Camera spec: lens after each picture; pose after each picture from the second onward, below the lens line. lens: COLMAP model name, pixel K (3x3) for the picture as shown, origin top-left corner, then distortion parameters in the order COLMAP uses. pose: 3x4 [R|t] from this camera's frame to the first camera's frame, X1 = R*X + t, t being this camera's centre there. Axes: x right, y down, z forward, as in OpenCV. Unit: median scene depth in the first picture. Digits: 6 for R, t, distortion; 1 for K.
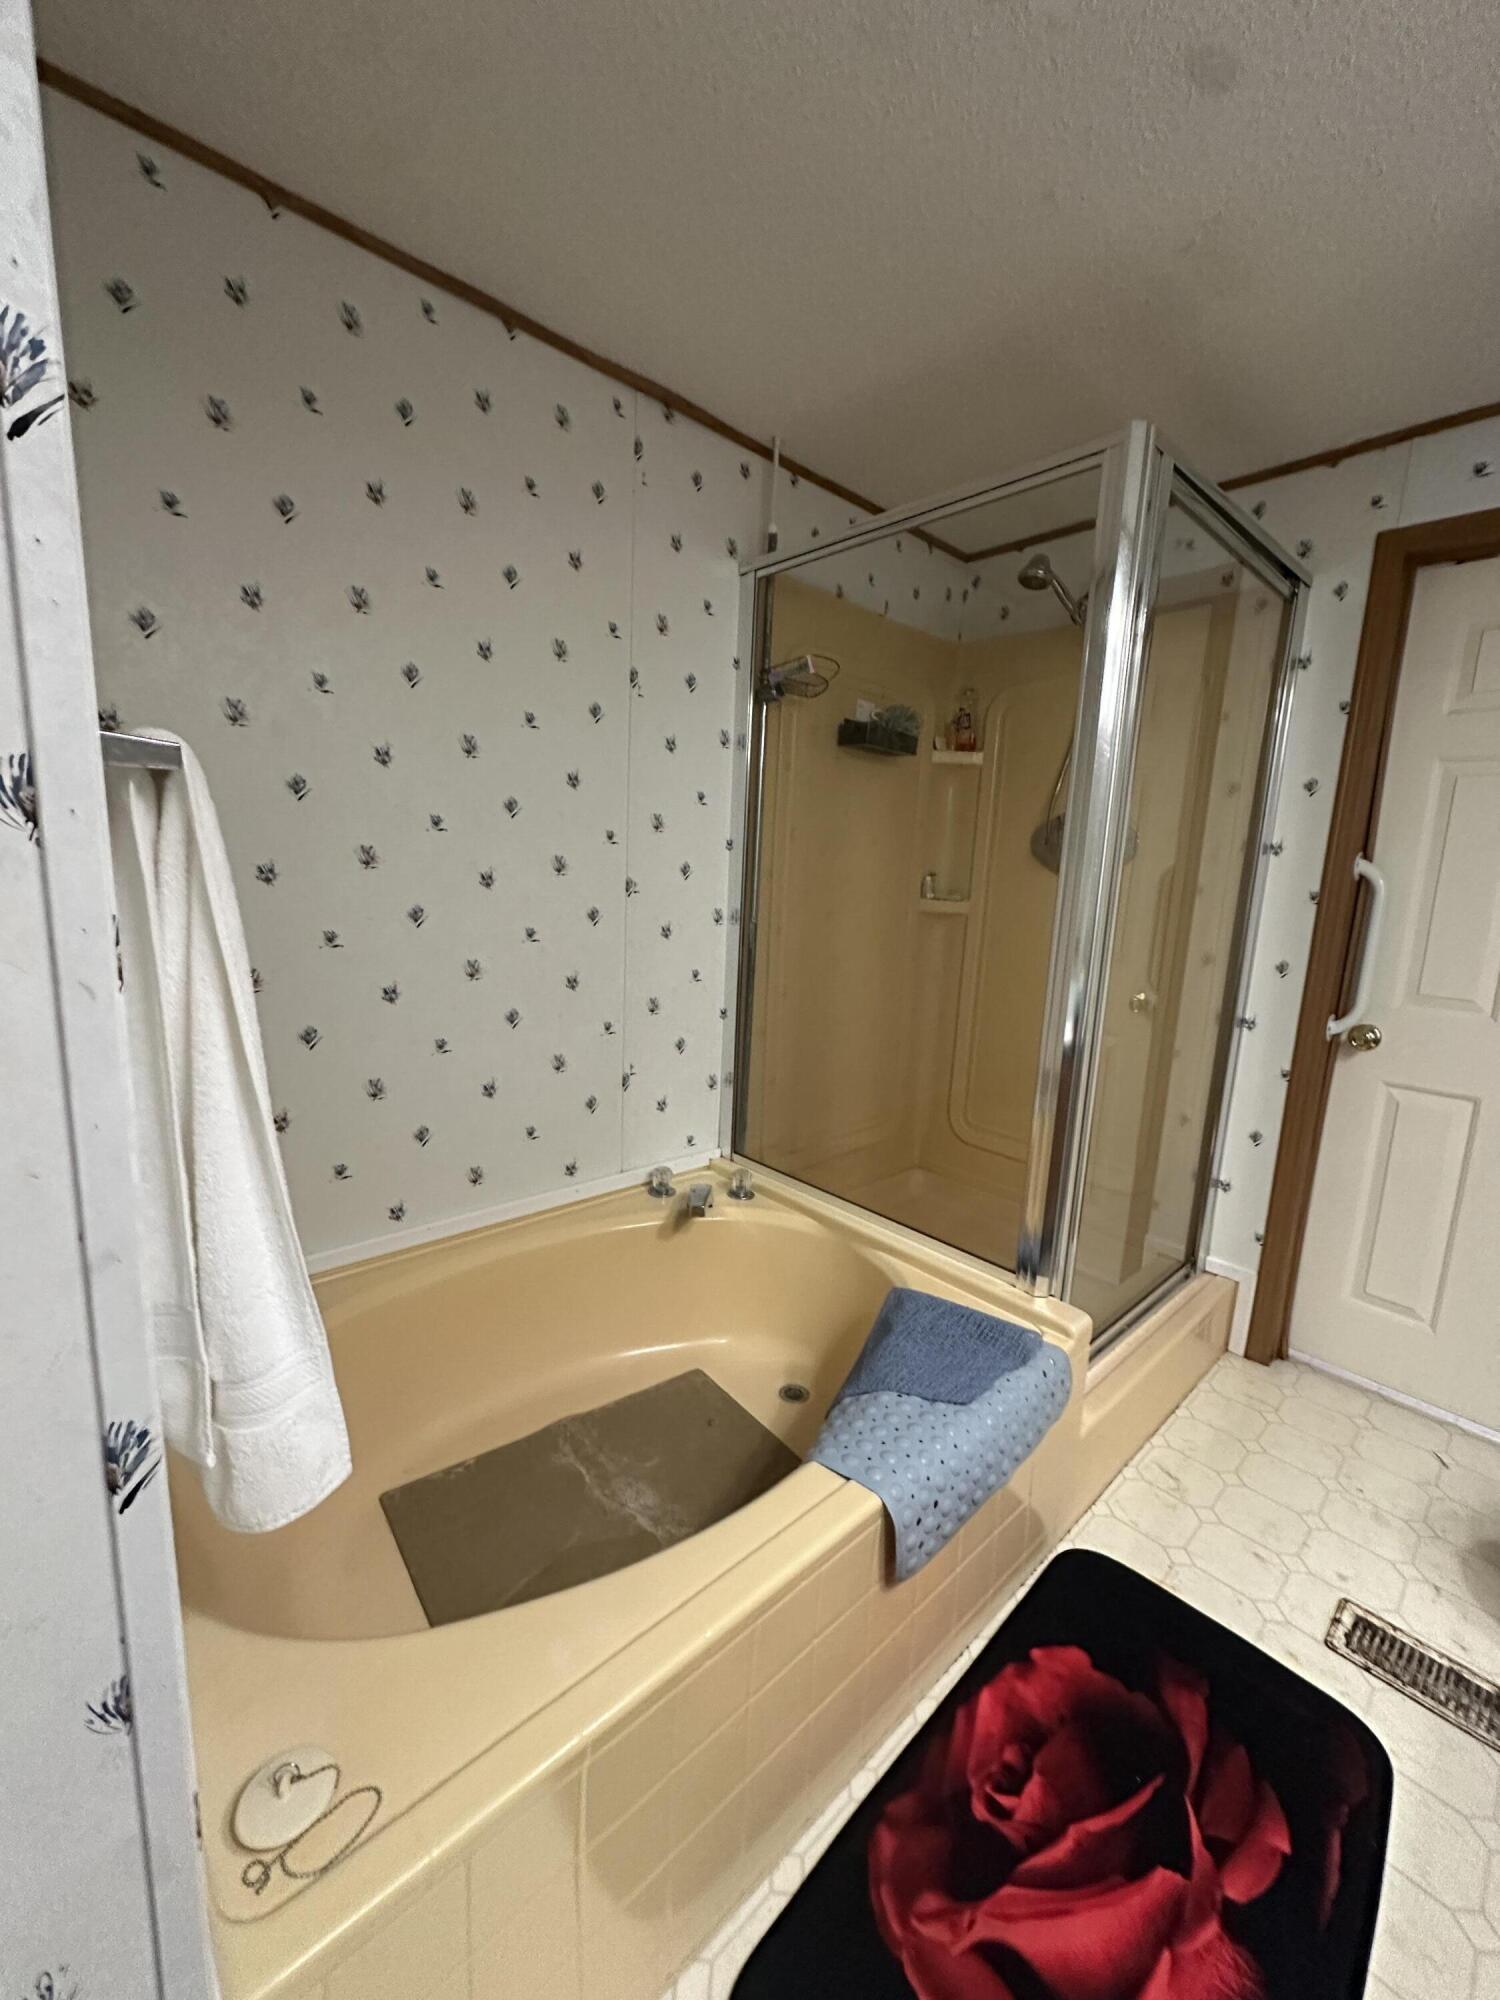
lens RADIAL K [[799.1, 0, 750.0], [0, 799.1, 1000.0], [0, 0, 1]] dist [-0.001097, 0.000672]
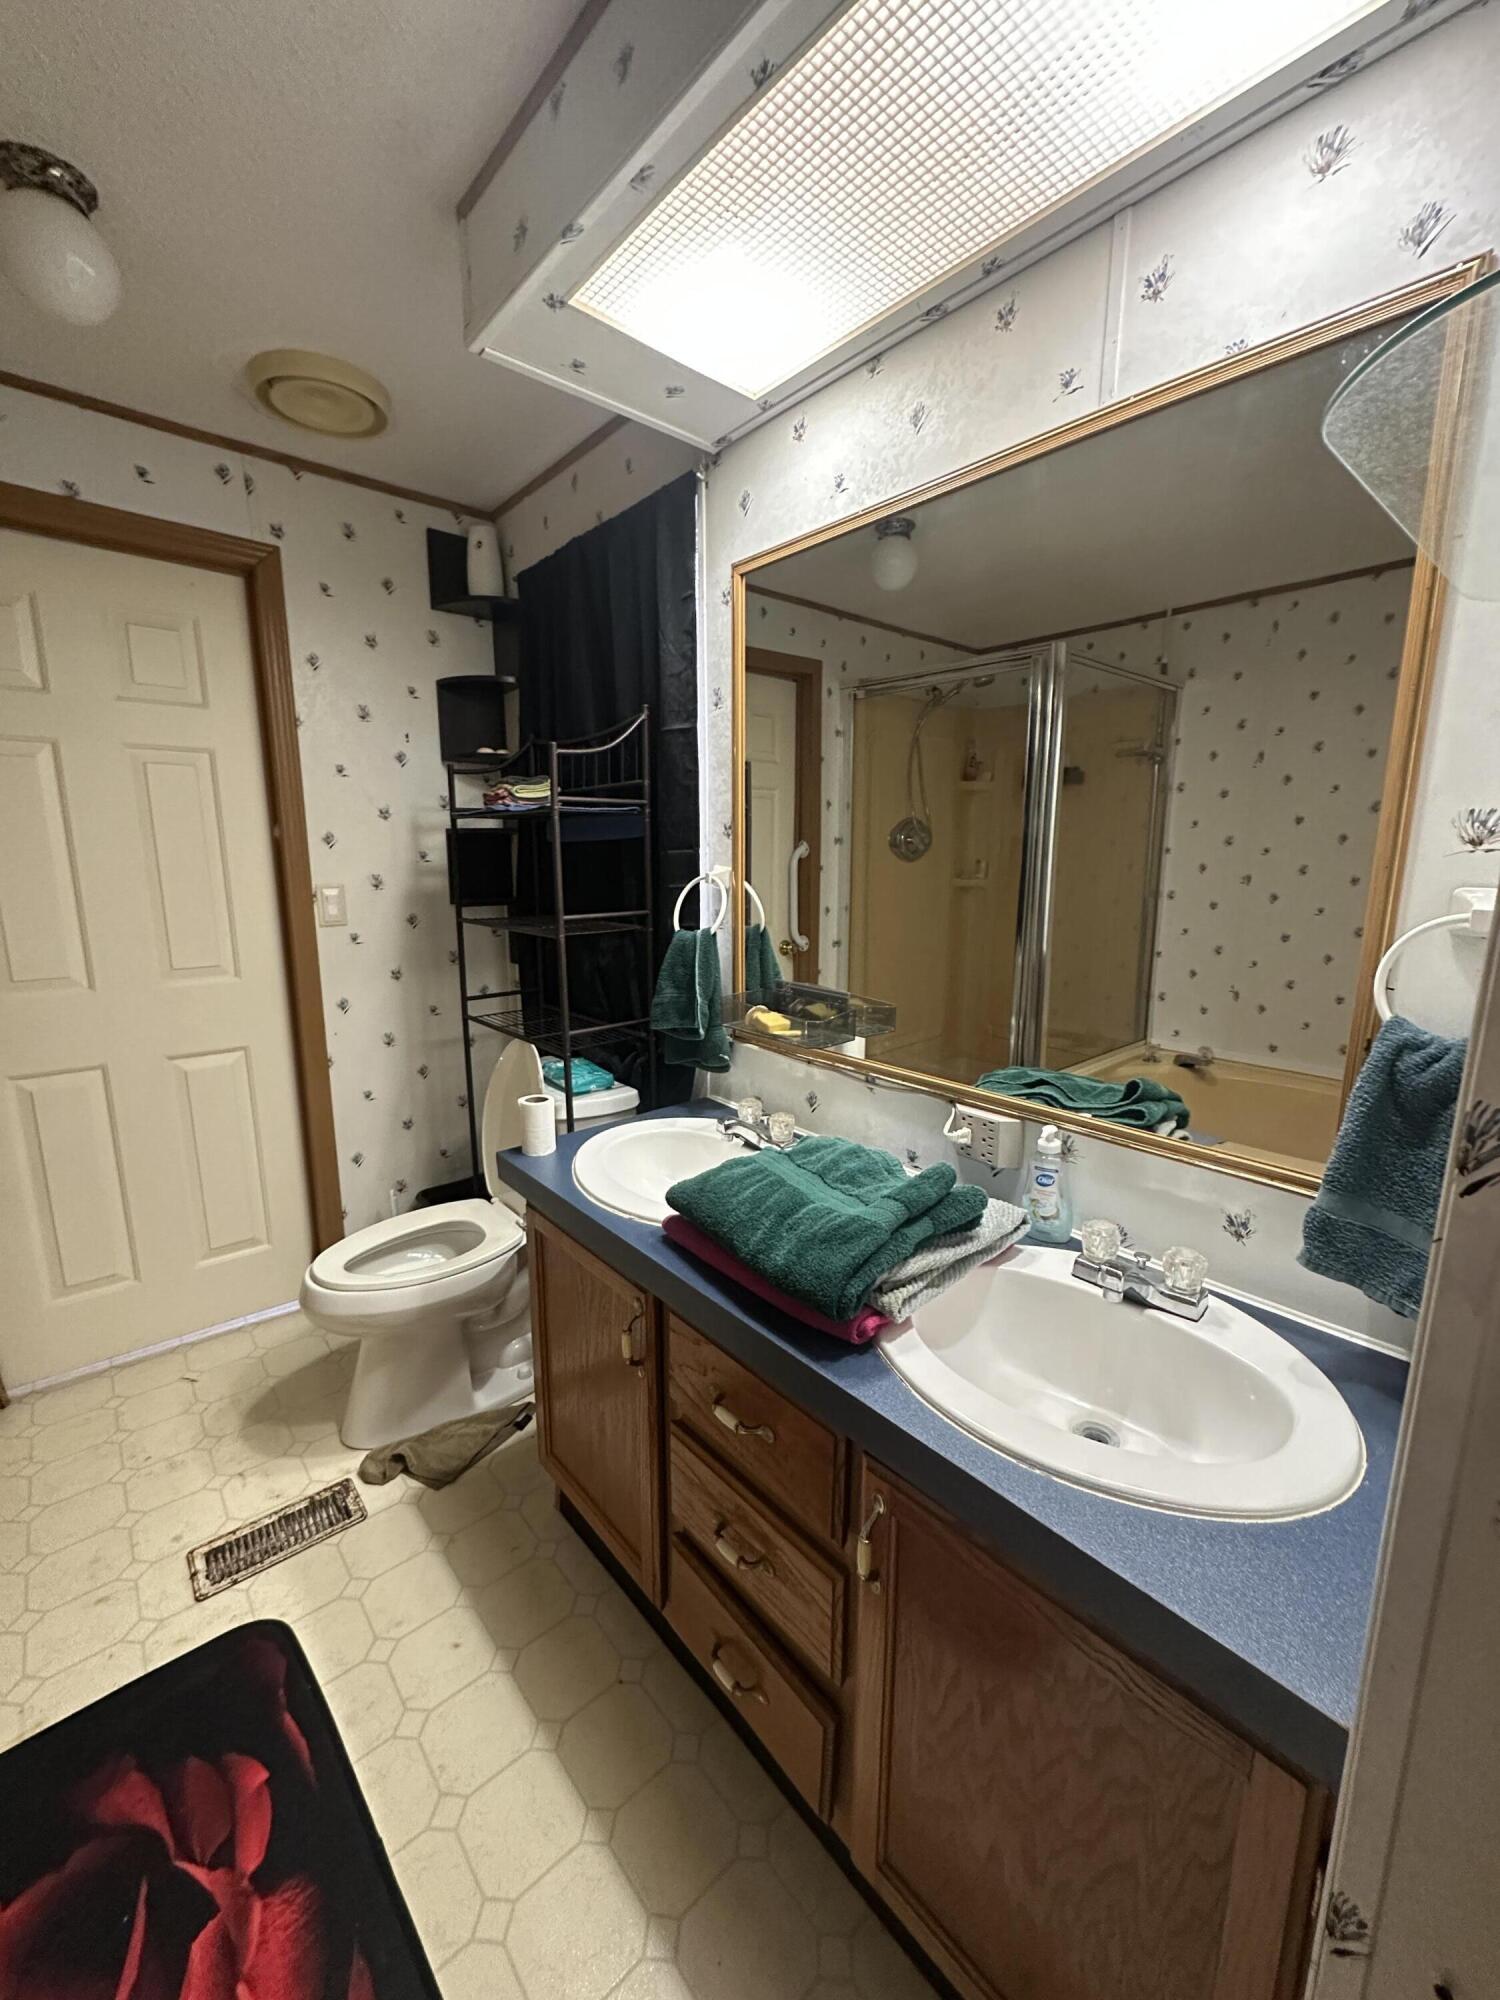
lens RADIAL K [[799.1, 0, 750.0], [0, 799.1, 1000.0], [0, 0, 1]] dist [-0.001097, 0.000672]
pose [[0.035473, -0.228511, 0.972895, -0.069883], [0.163253, 0.961756, 0.219942, -0.050073], [-0.985946, 0.151026, 0.071421, 0.059950]]
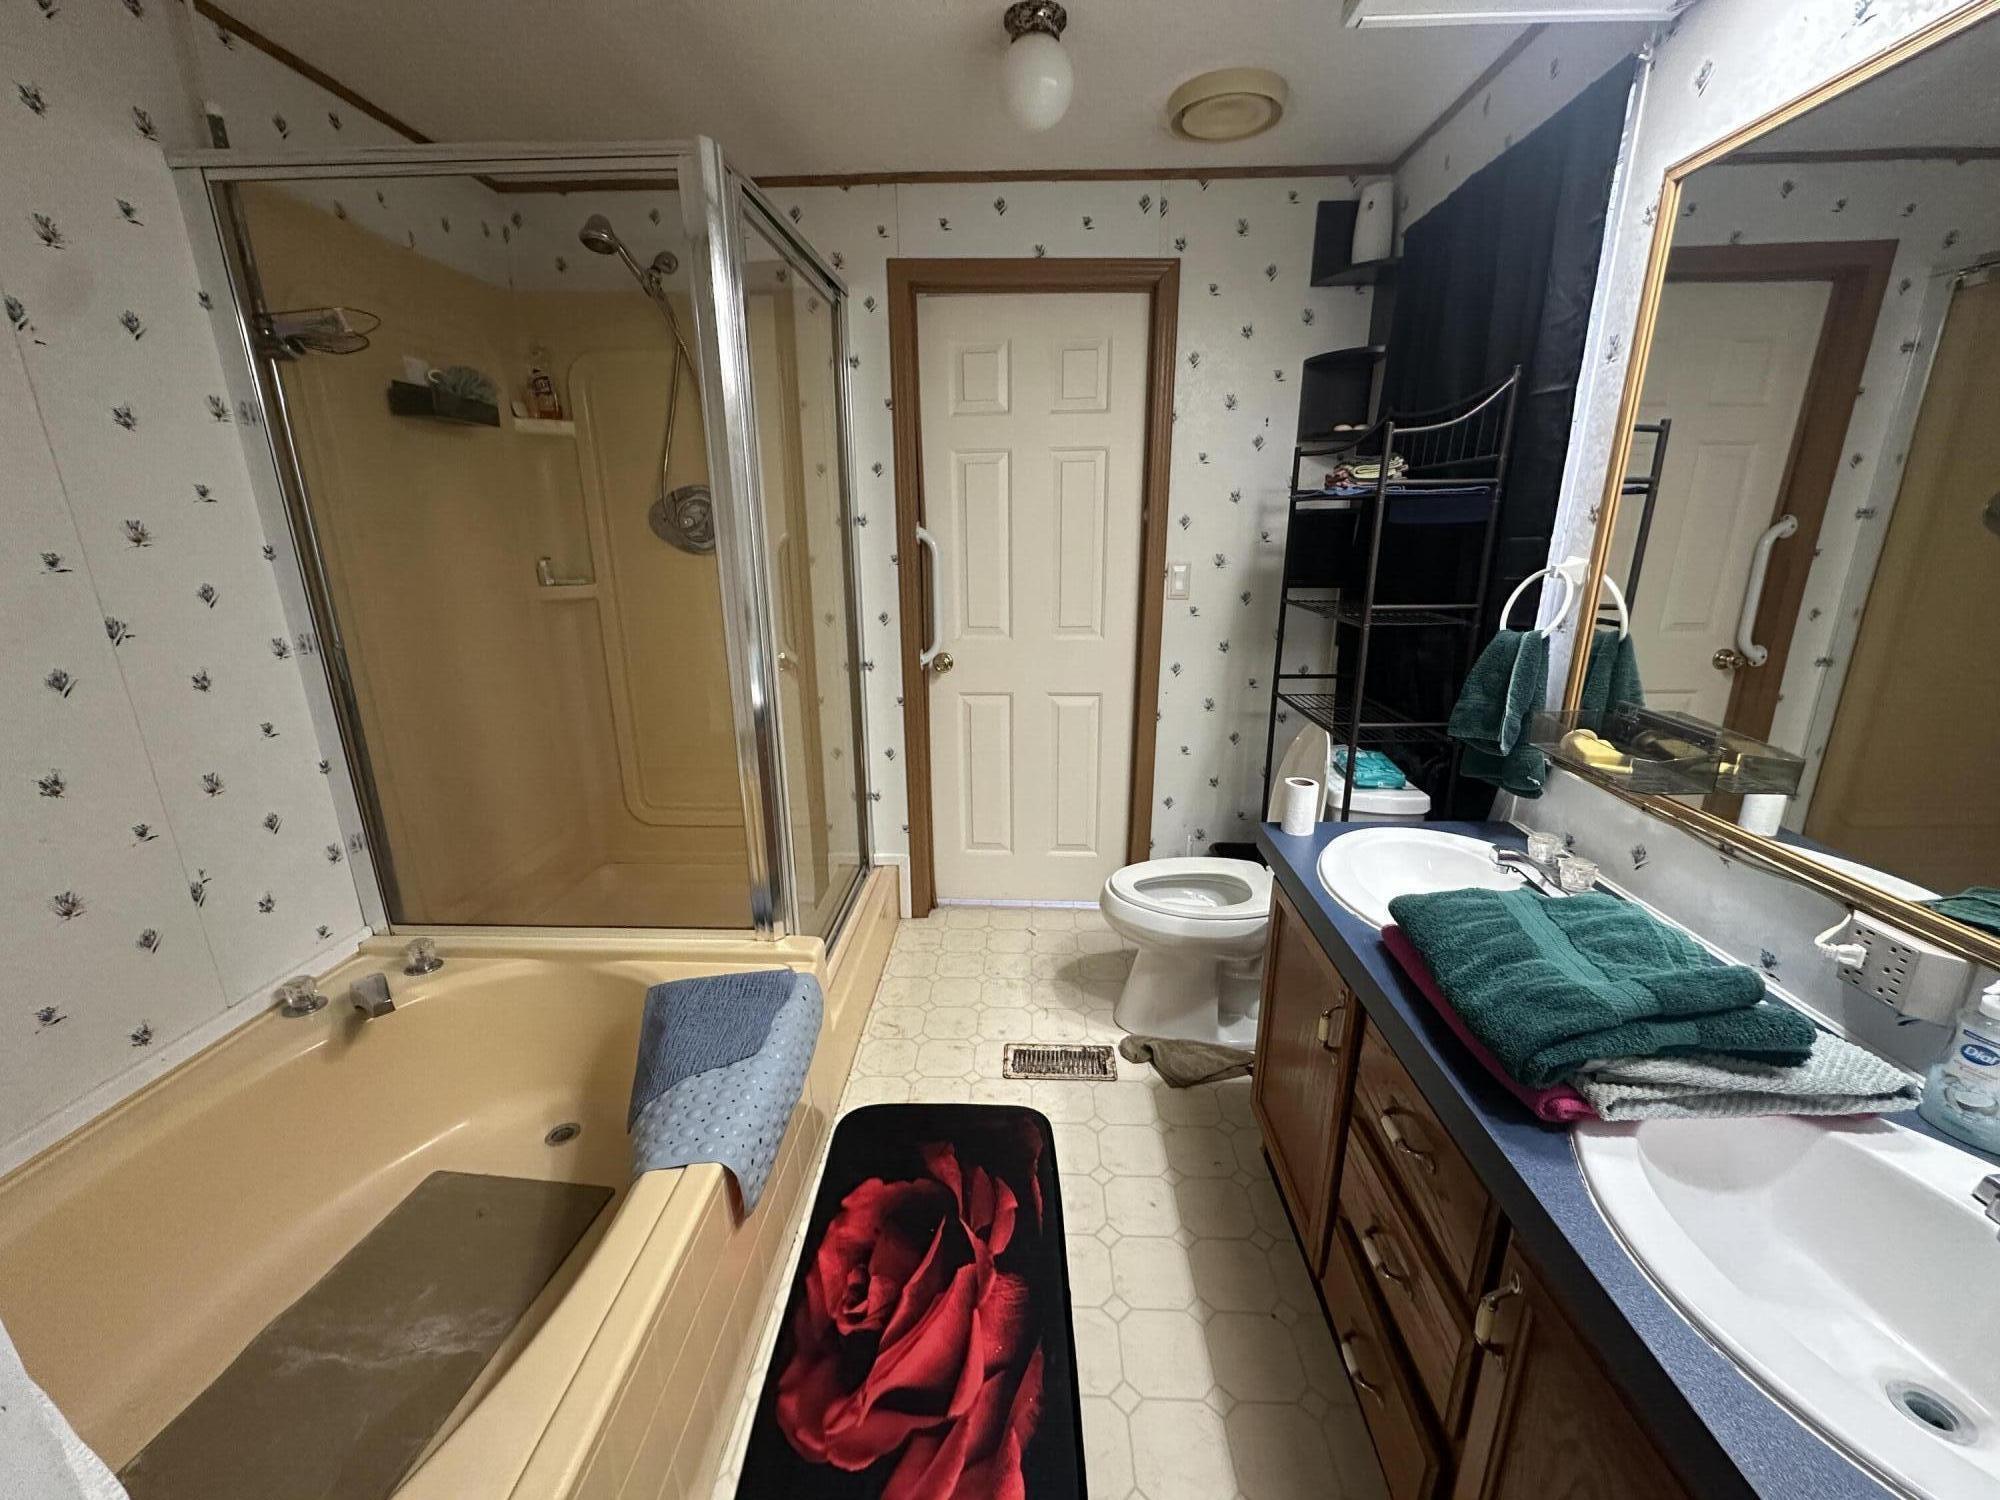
lens RADIAL K [[799.1, 0, 998.5], [0, 799.1, 753.1], [0, 0, 1]] dist [-0.001097, 0.000672]
pose [[0.707070, -0.247205, 0.662527, -0.091936], [0.153884, 0.968242, 0.197046, -0.056355], [-0.690197, -0.037373, 0.722656, -0.037630]]
